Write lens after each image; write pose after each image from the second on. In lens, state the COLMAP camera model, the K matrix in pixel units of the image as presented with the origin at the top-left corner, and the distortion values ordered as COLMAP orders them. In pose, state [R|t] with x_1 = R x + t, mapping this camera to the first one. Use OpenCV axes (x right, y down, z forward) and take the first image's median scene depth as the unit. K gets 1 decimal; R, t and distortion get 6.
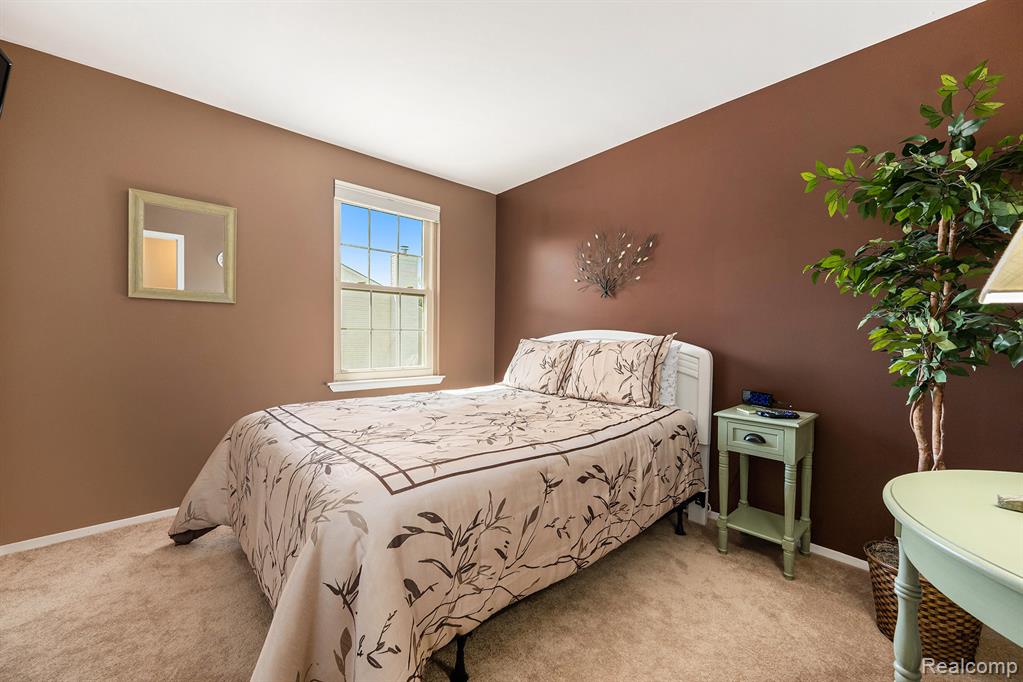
lens RADIAL K [[408.3, 0, 514.6], [0, 408.3, 341.1], [0, 0, 1]] dist [0.000191, -0.000409]
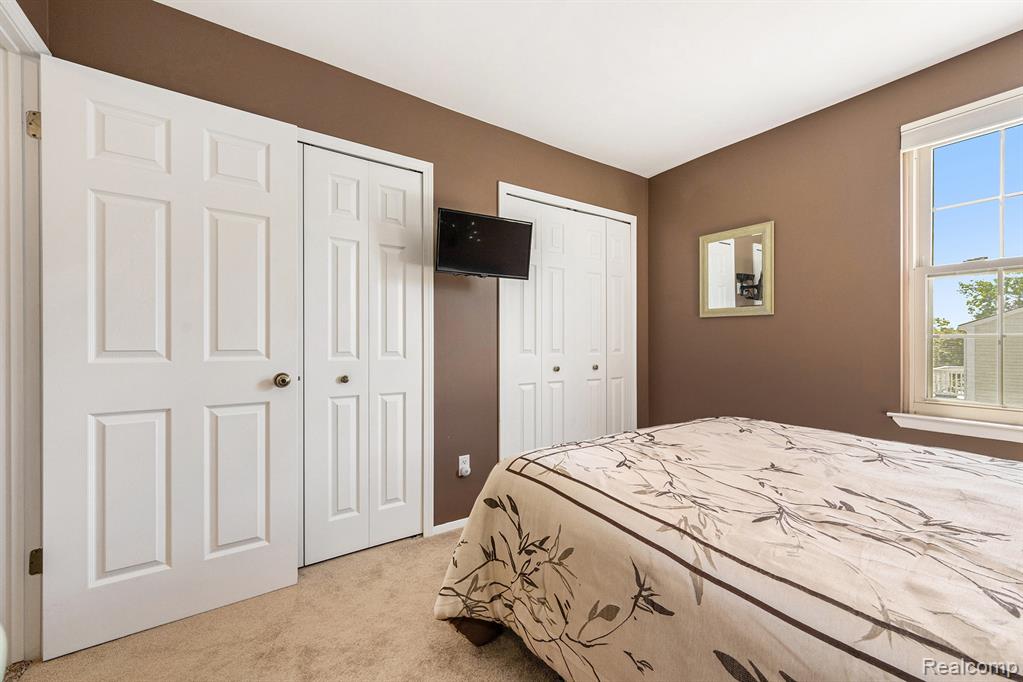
lens RADIAL K [[408.3, 0, 514.9], [0, 408.3, 340.3], [0, 0, 1]] dist [0.000191, -0.000409]
pose [[-0.151373, -0.014944, -0.988364, 0.792450], [-0.018179, 0.999759, -0.012332, -0.008209], [0.988310, 0.016101, -0.151608, 1.011674]]
